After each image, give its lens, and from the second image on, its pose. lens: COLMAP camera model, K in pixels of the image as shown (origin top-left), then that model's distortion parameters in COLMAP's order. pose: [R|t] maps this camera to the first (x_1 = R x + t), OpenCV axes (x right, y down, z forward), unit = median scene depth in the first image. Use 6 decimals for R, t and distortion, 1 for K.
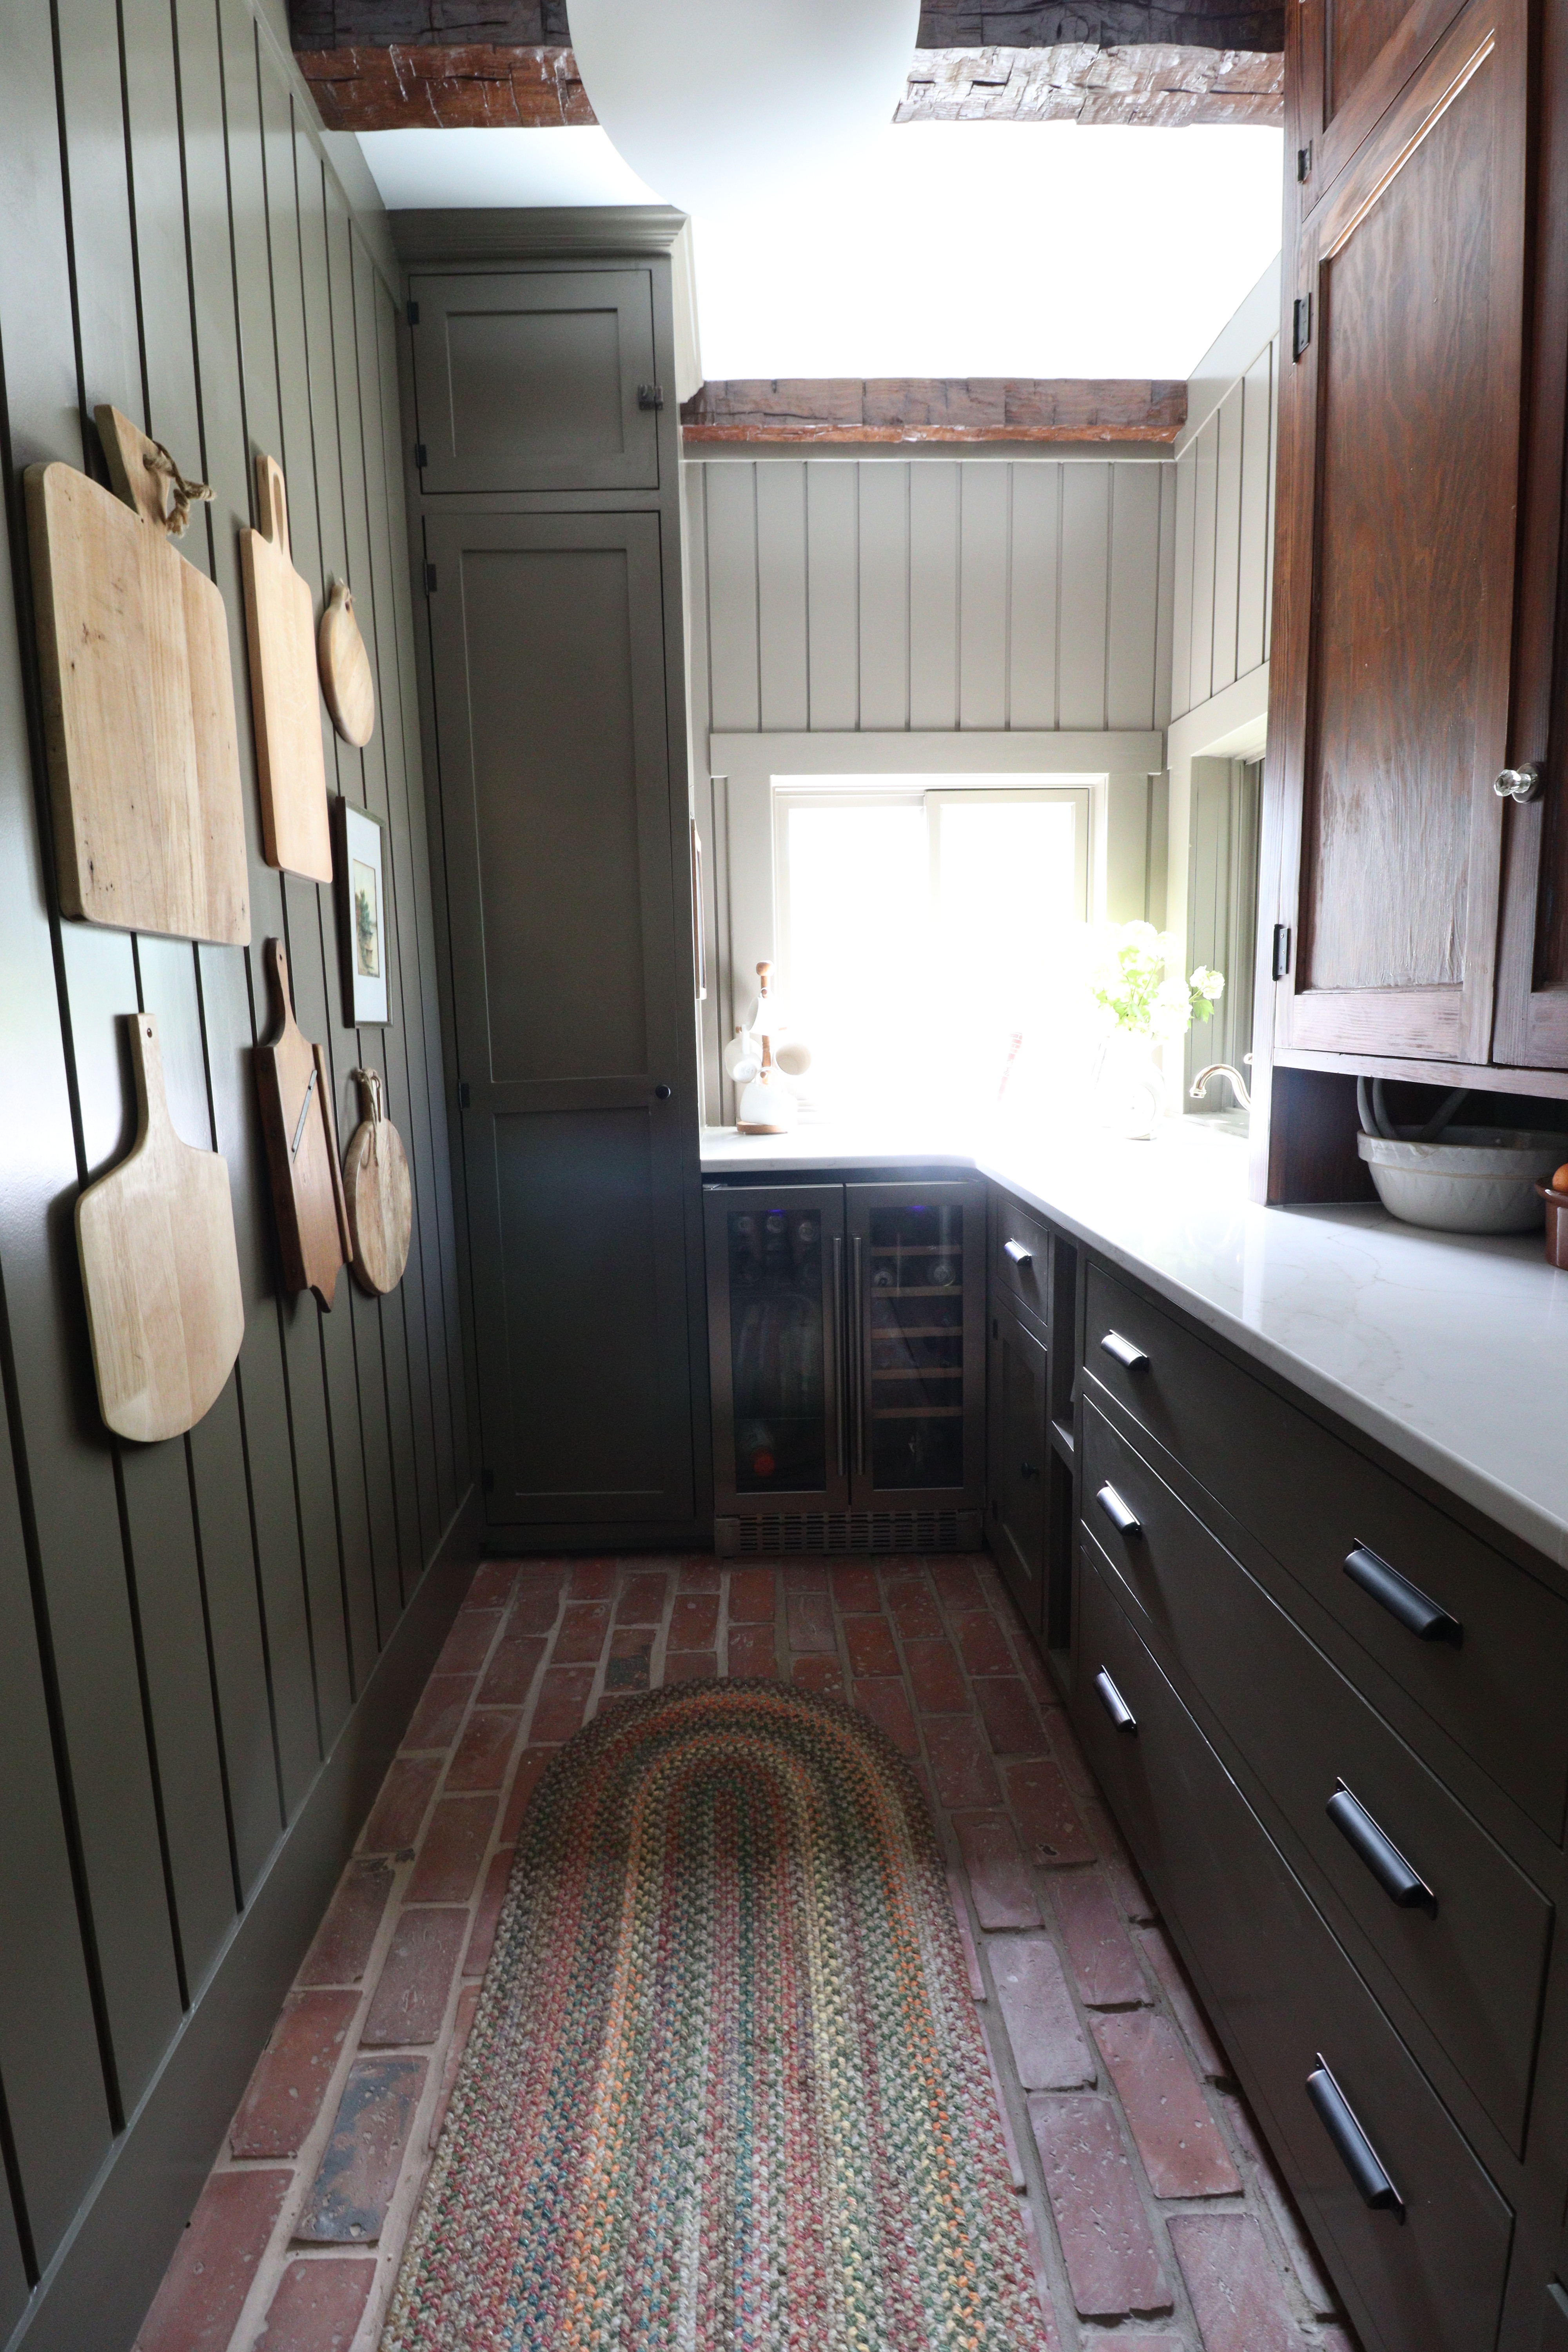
lens RADIAL K [[1096.7, 0, 754.1], [0, 1096.7, 1169.1], [0, 0, 1]] dist [-0.002560, -0.011370]
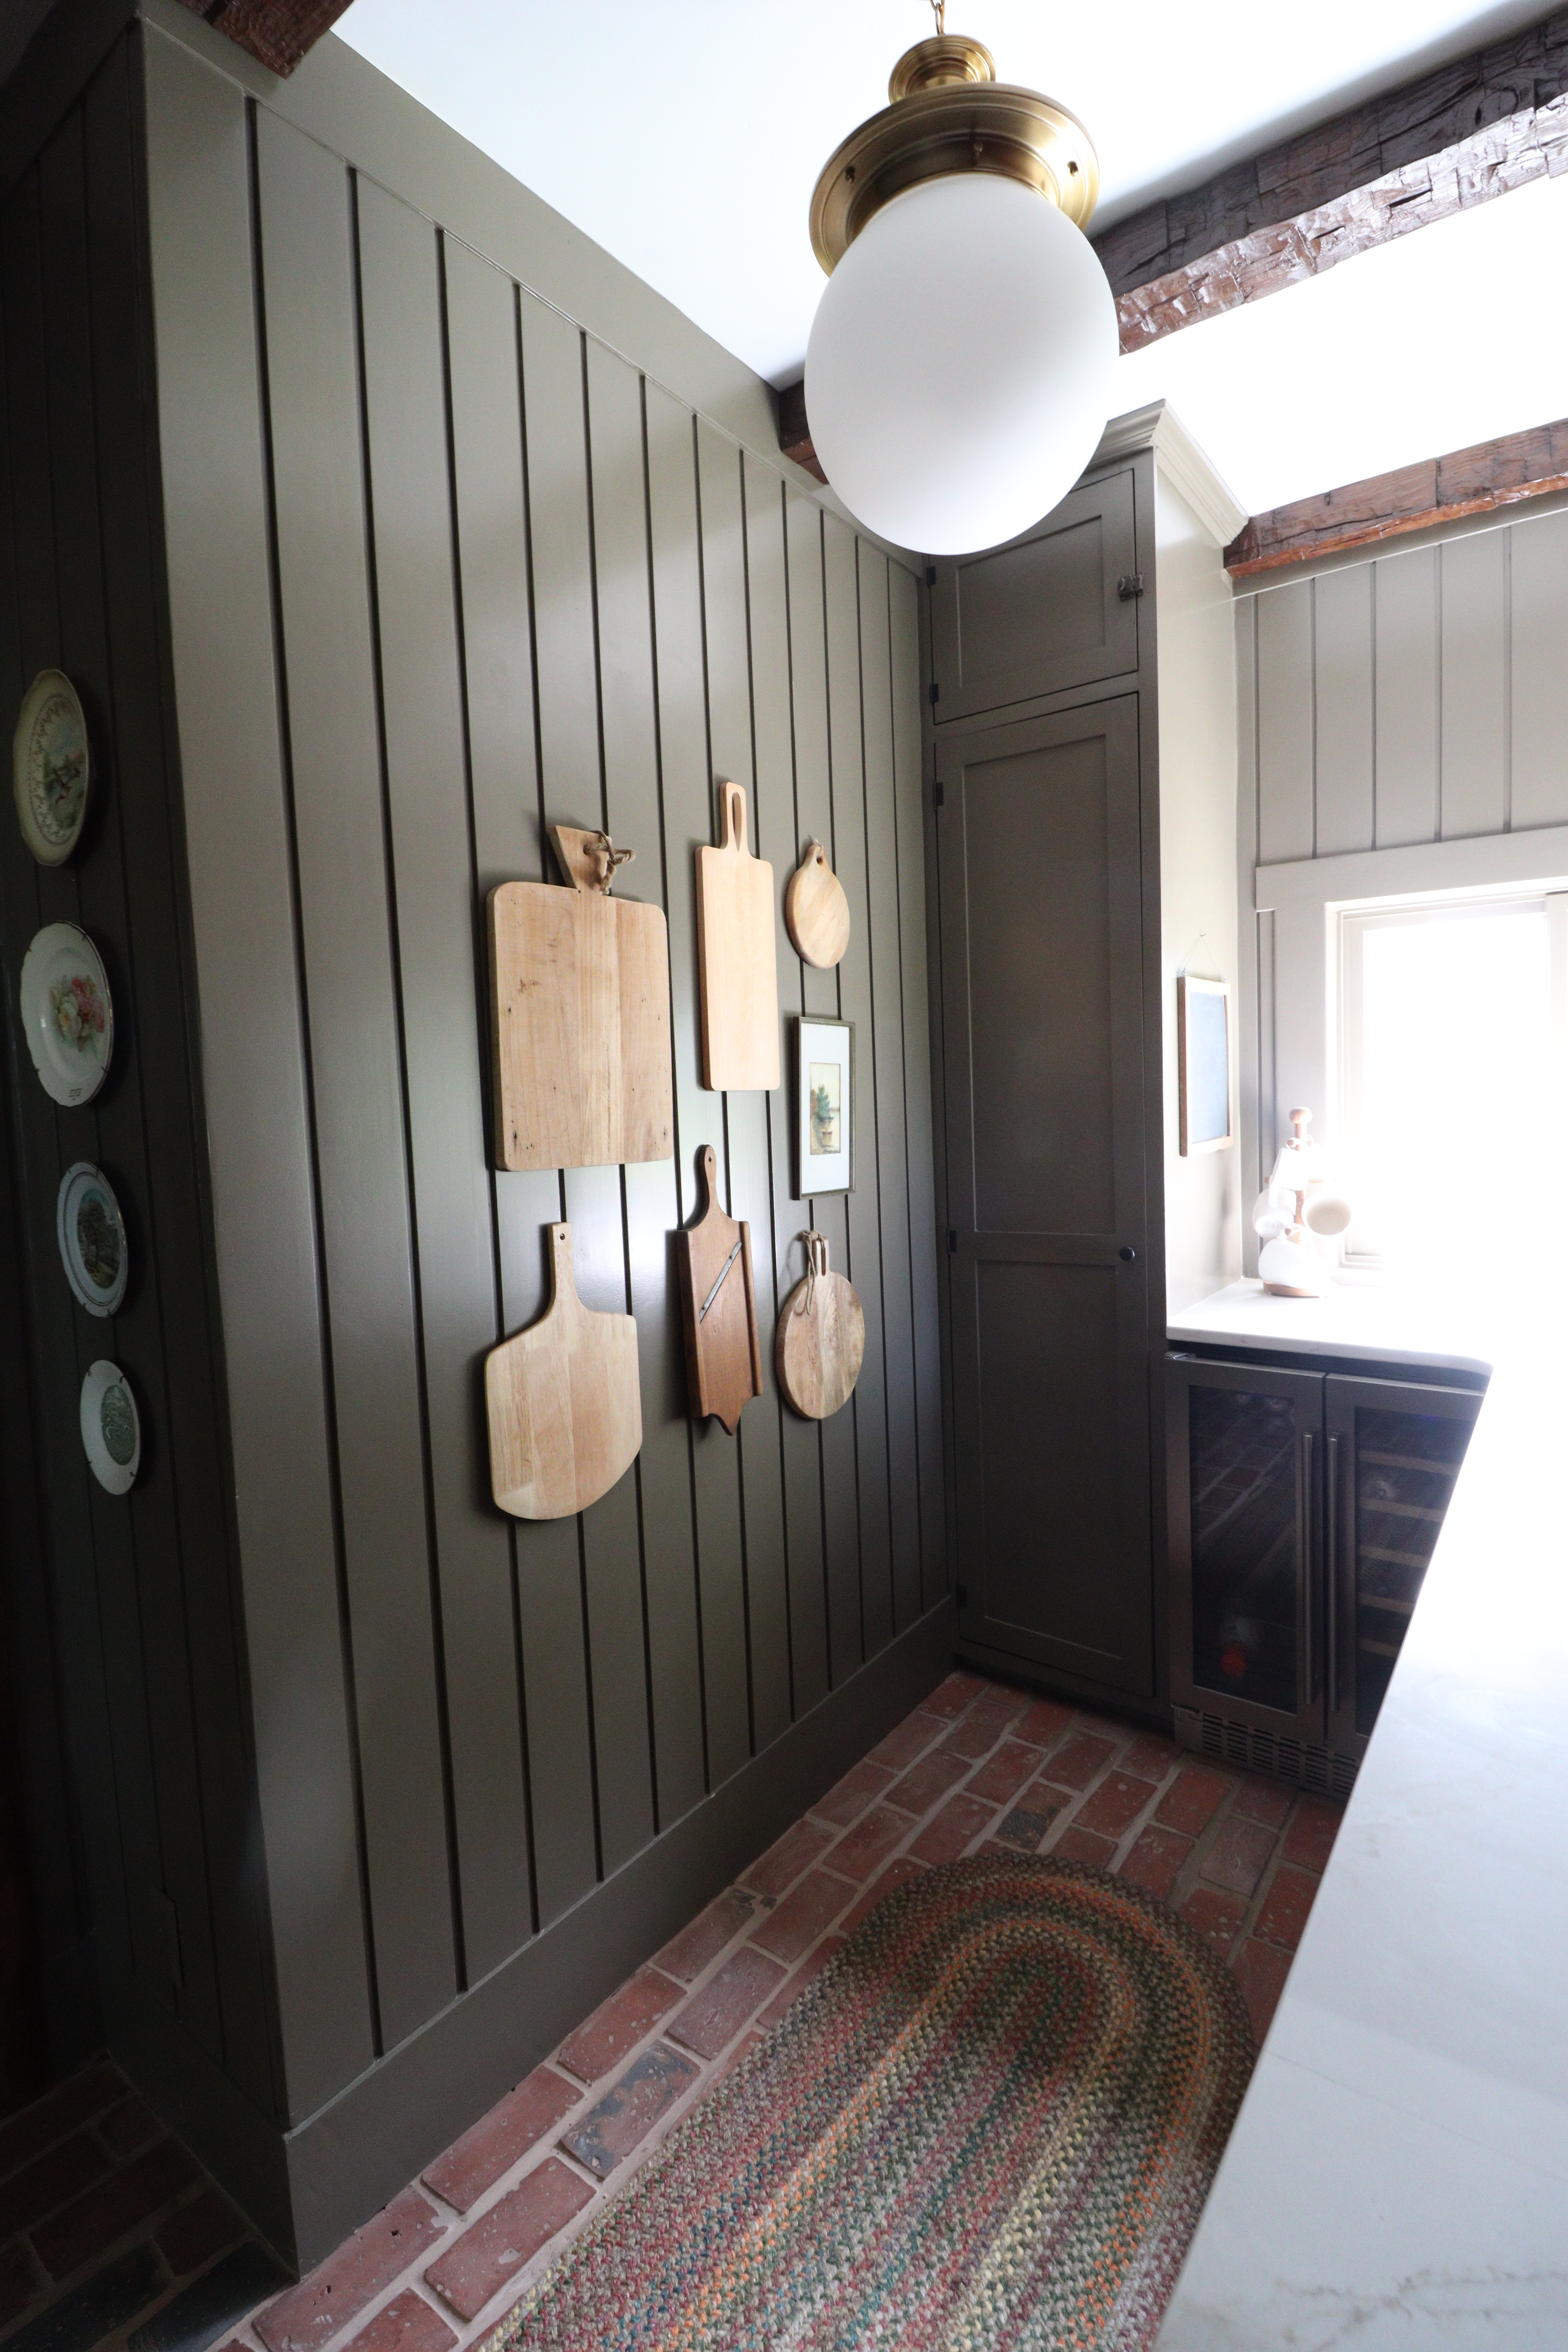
lens RADIAL K [[1096.7, 0, 754.1], [0, 1096.7, 1169.1], [0, 0, 1]] dist [-0.002560, -0.011370]
pose [[0.776989, 0.035757, -0.628498, 0.458308], [-0.071285, 0.996961, -0.031408, -0.151800], [0.625465, 0.069206, 0.777177, 0.013324]]
